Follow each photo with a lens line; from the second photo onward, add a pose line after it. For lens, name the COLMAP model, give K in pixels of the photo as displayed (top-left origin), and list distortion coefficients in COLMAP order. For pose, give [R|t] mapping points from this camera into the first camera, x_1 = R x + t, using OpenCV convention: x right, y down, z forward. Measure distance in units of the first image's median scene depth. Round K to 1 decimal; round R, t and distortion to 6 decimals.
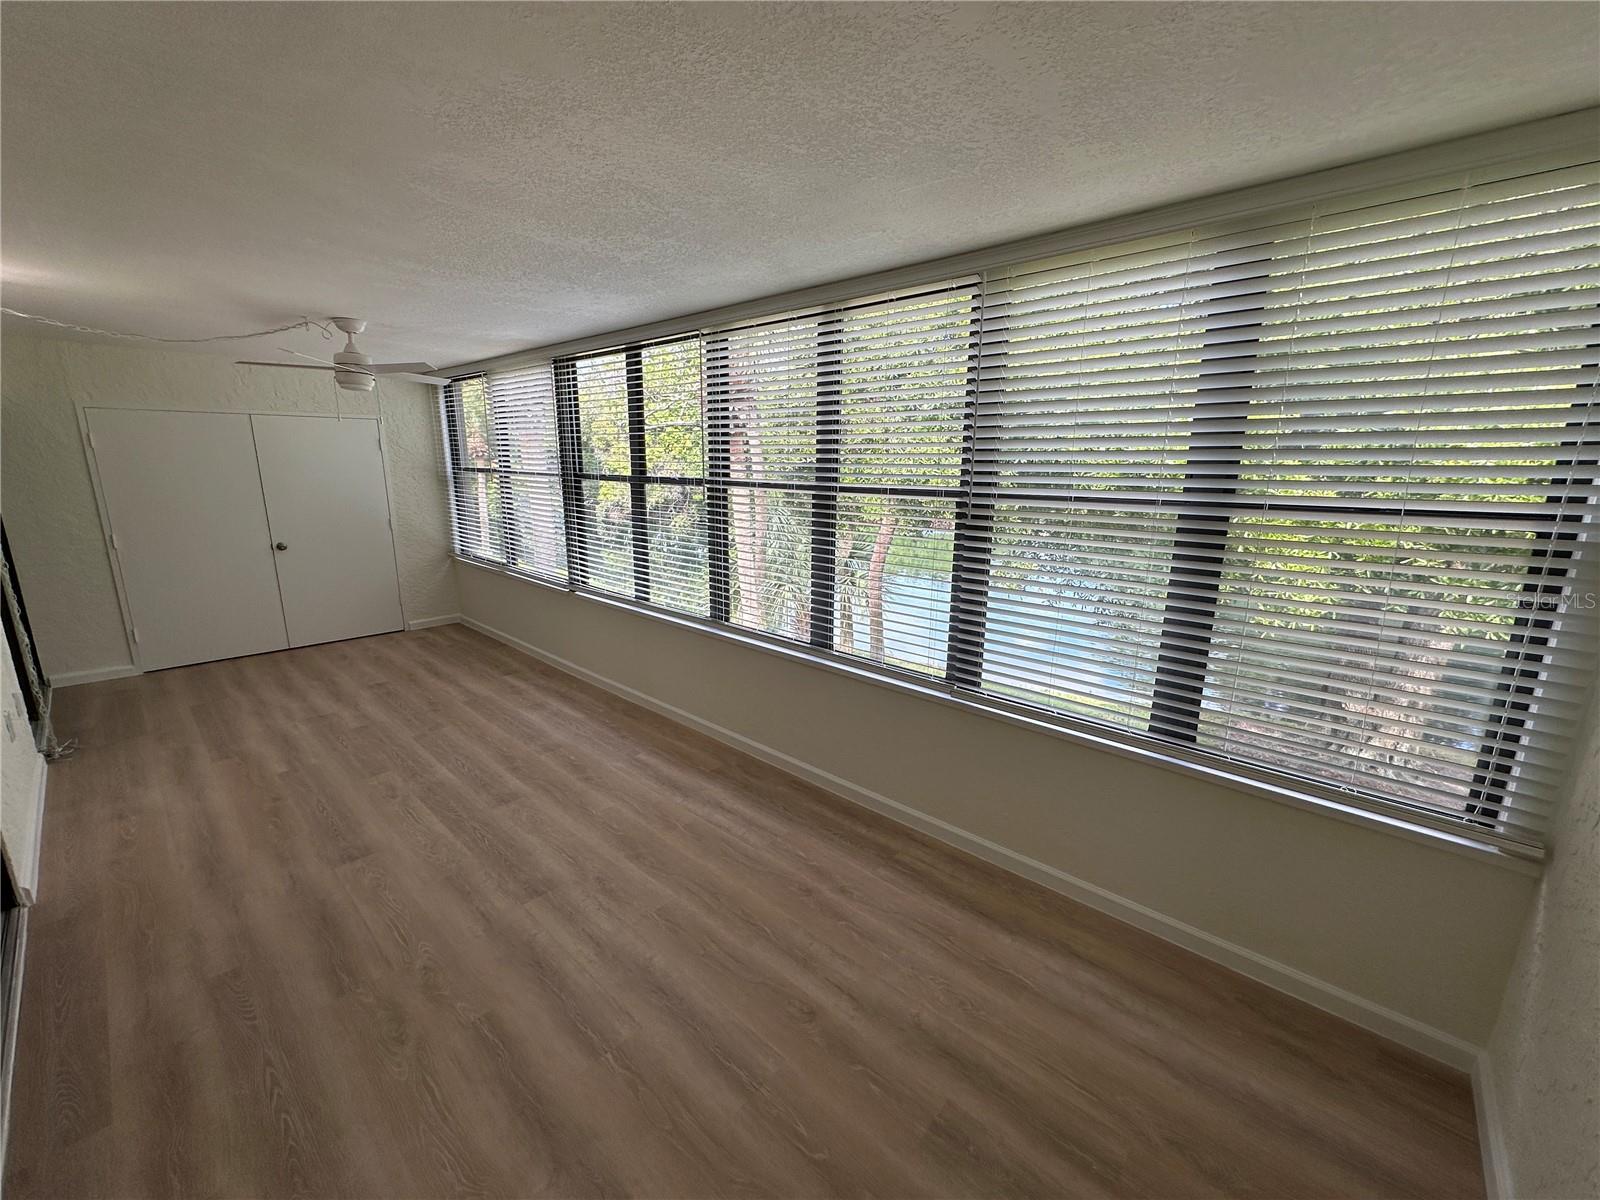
lens RADIAL K [[638.8, 0, 802.3], [0, 638.8, 604.5], [0, 0, 1]] dist [-0.001449, 0.000900]
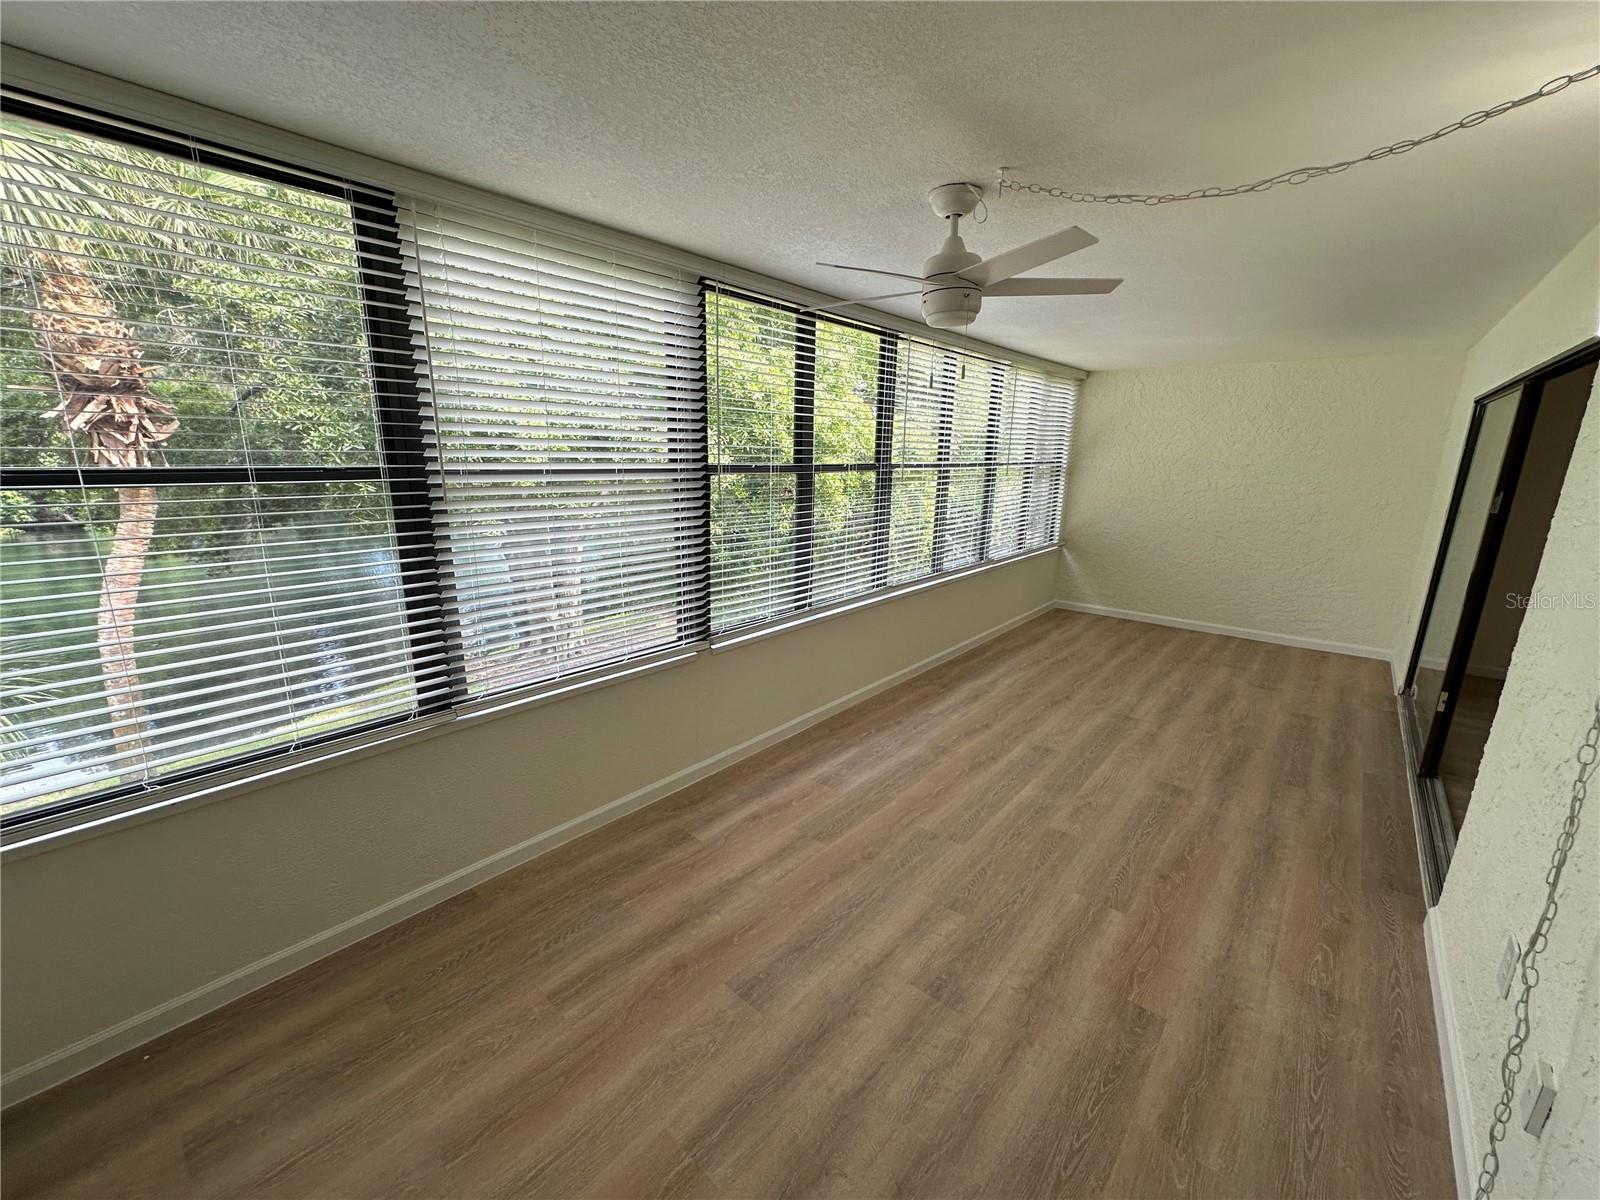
lens RADIAL K [[638.8, 0, 802.6], [0, 638.8, 598.1], [0, 0, 1]] dist [-0.001449, 0.000900]
pose [[-0.026610, -0.237999, 0.970901, -1.214954], [0.200728, 0.950191, 0.238423, -0.251958], [-0.979286, 0.201231, 0.022488, 1.092735]]
